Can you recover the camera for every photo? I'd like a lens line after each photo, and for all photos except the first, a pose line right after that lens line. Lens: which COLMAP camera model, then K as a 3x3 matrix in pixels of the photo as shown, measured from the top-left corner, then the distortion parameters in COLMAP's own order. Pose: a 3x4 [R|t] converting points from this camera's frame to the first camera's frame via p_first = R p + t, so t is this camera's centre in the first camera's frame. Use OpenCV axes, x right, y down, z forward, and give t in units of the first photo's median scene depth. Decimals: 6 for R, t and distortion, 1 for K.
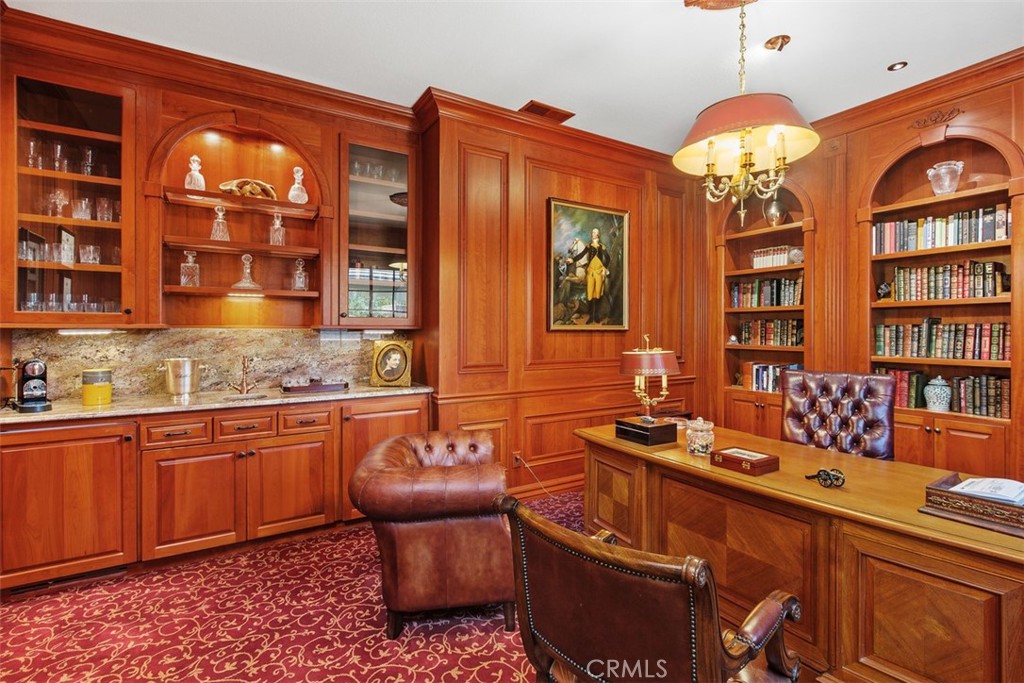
lens RADIAL K [[474.6, 0, 493.6], [0, 474.6, 316.8], [0, 0, 1]] dist [0.004206, -0.002575]
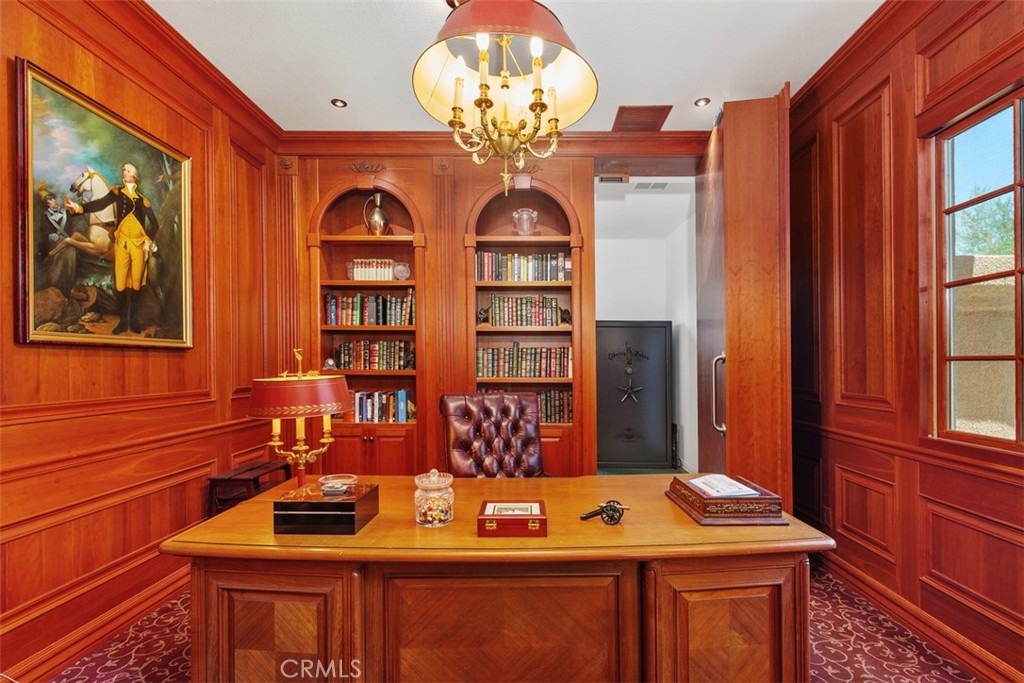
lens RADIAL K [[474.6, 0, 529.1], [0, 474.6, 366.4], [0, 0, 1]] dist [0.004206, -0.002575]
pose [[0.485918, -0.003173, 0.873998, -0.050611], [-0.029154, 0.999378, 0.019837, 0.029250], [-0.873518, -0.035120, 0.485524, 0.333790]]
